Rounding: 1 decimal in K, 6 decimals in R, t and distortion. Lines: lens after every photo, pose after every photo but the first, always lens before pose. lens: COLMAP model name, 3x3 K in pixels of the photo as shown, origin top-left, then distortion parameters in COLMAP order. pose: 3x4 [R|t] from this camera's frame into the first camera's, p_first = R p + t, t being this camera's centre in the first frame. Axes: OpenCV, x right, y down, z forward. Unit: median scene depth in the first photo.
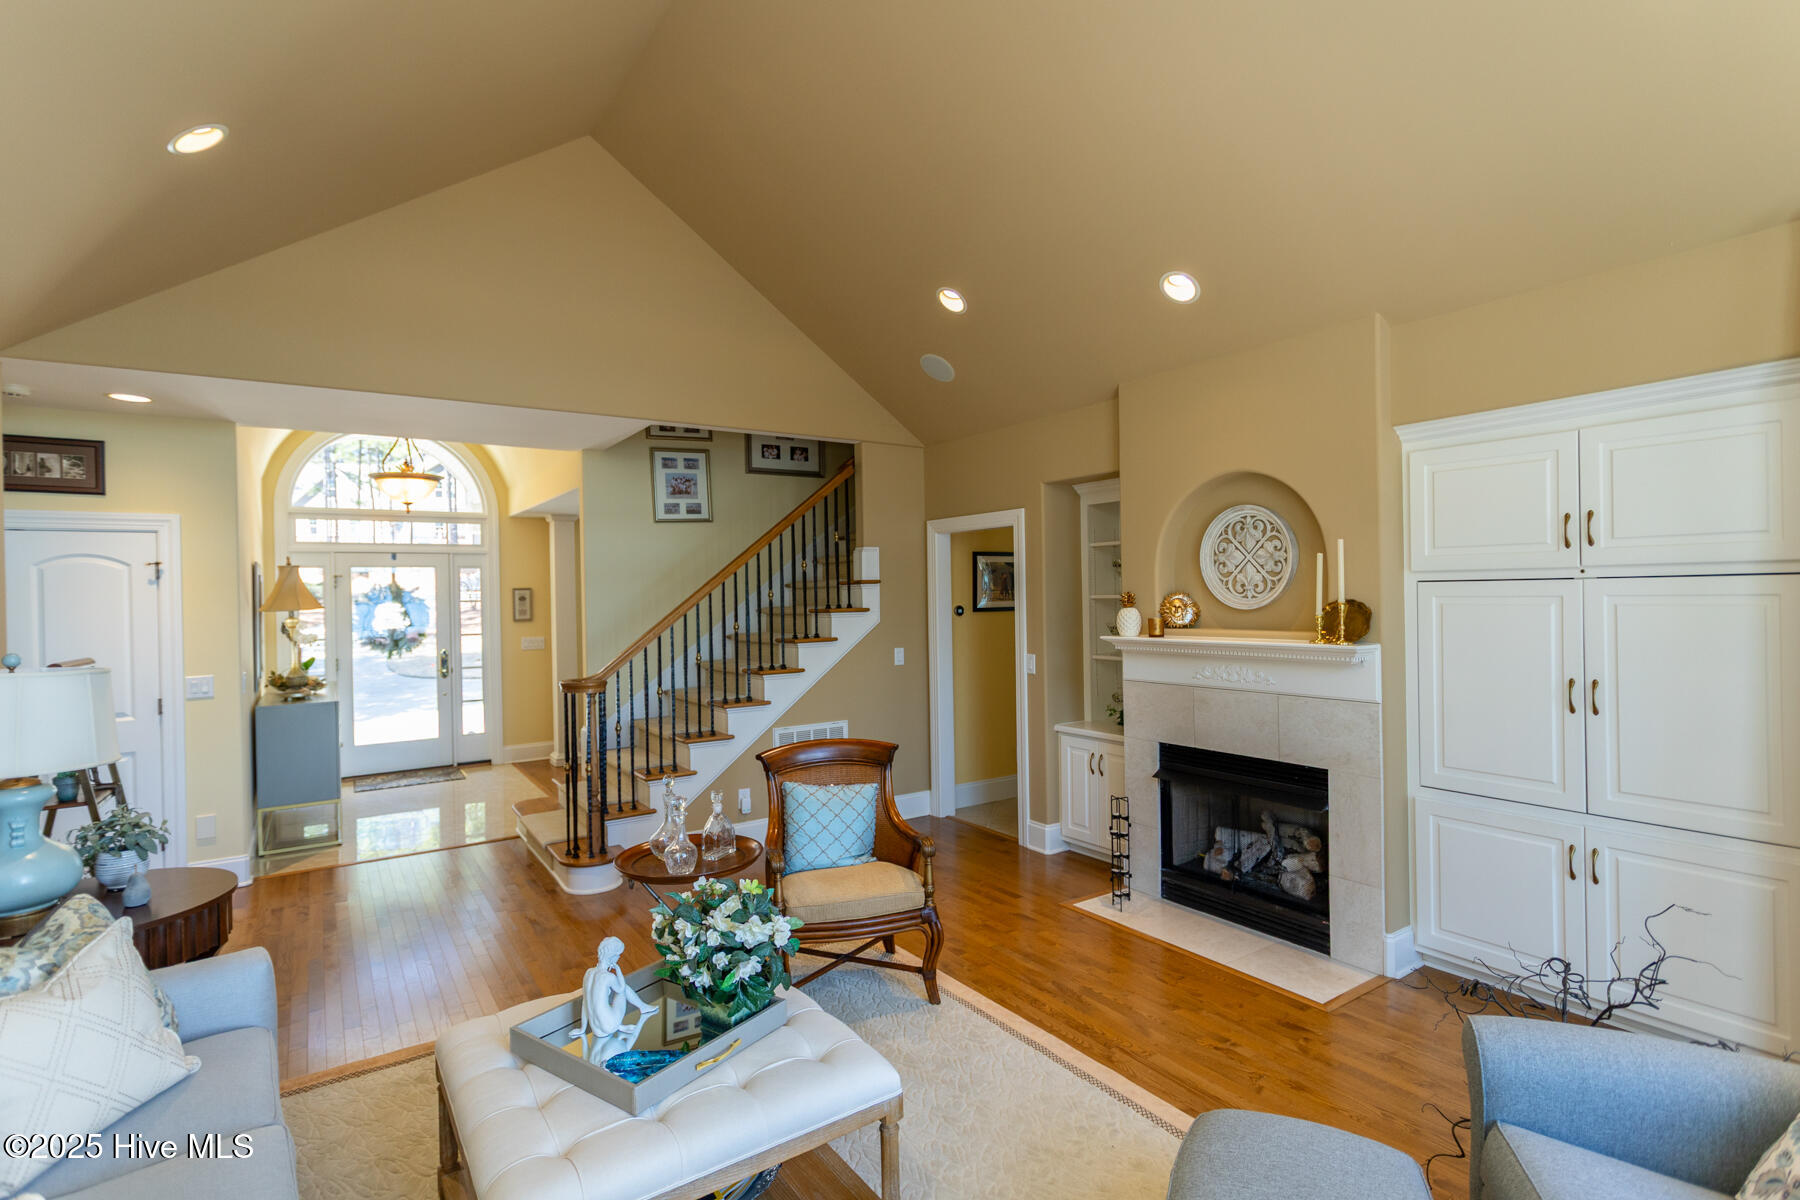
lens RADIAL K [[863.4, 0, 894.8], [0, 863.4, 592.3], [0, 0, 1]] dist [0.001757, 0.000461]
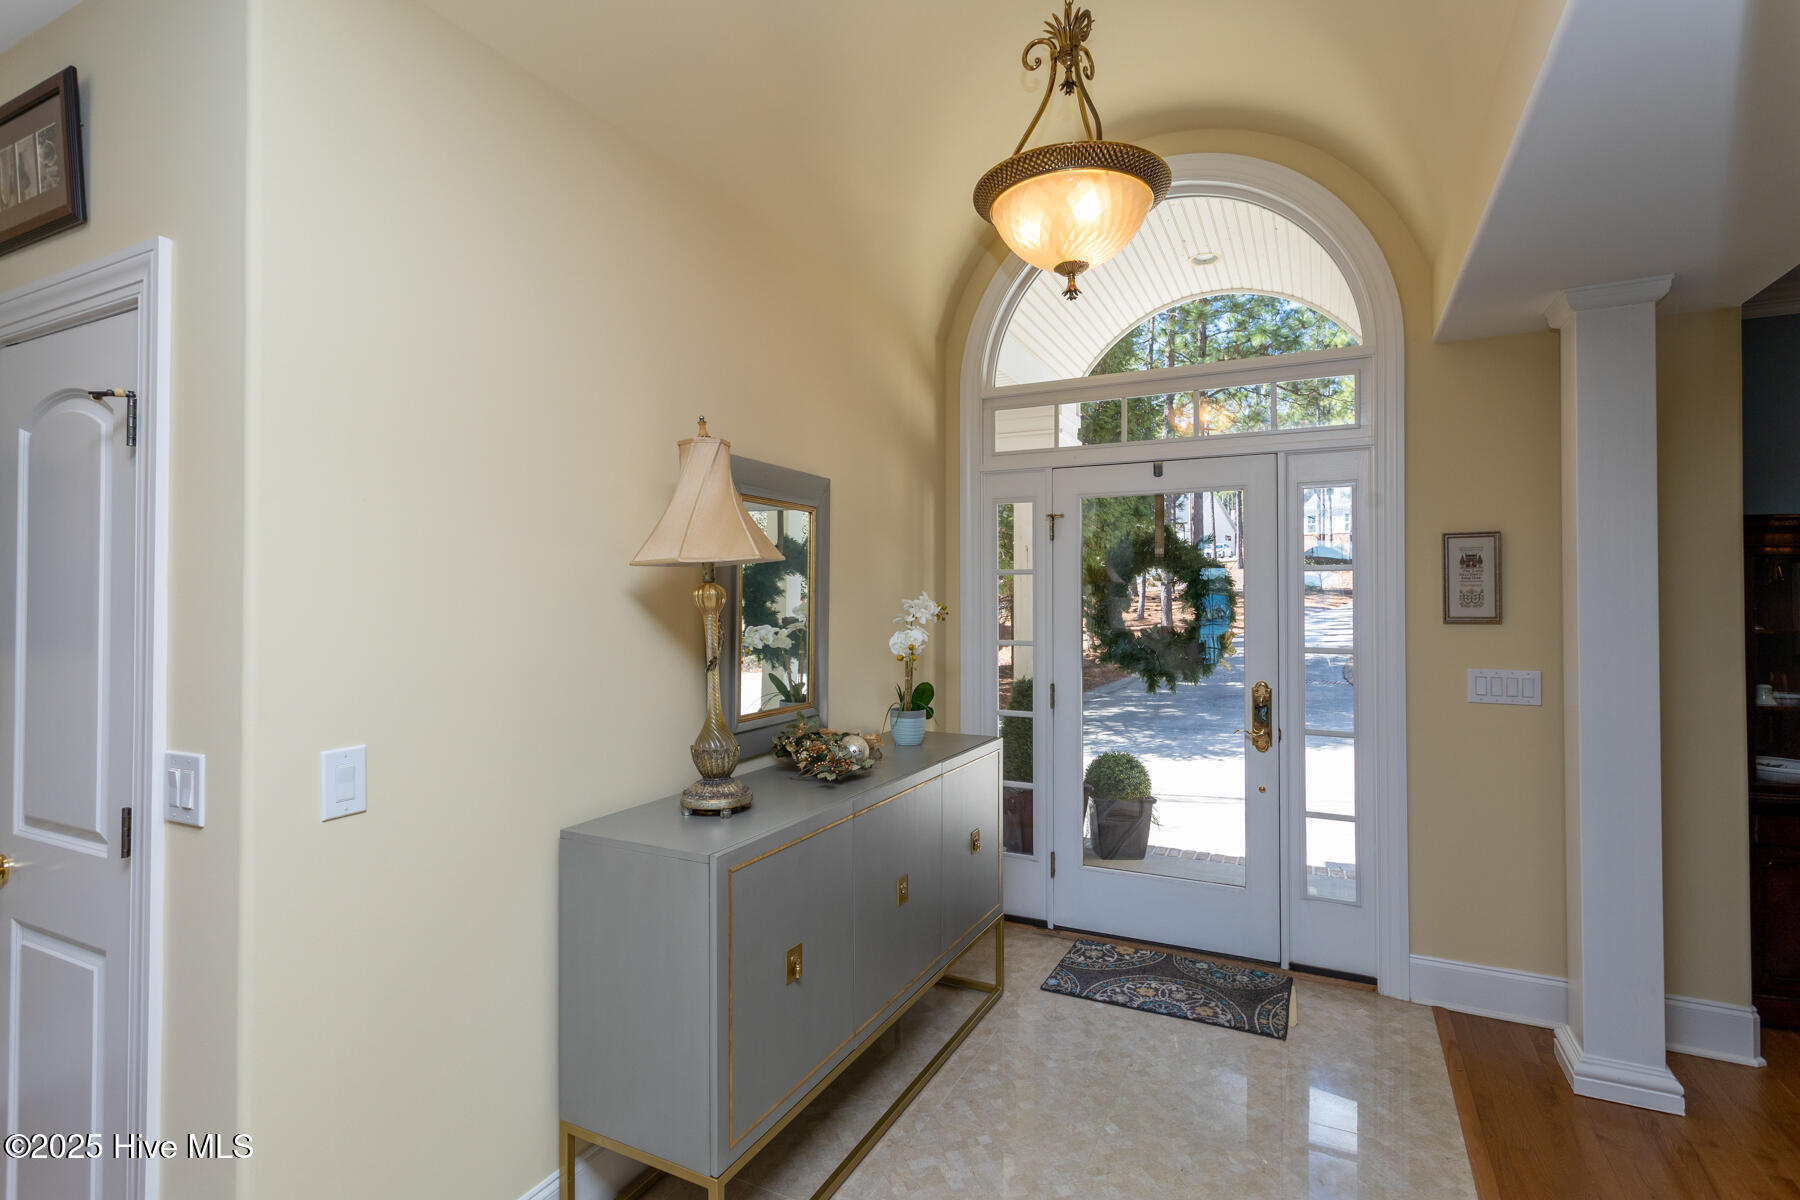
lens RADIAL K [[863.4, 0, 894.8], [0, 863.4, 592.3], [0, 0, 1]] dist [0.001757, 0.000461]
pose [[0.492711, 0.007358, -0.870162, -0.240651], [-0.008482, 0.999957, 0.003653, 0.021987], [0.870152, 0.005581, 0.492752, 0.627032]]
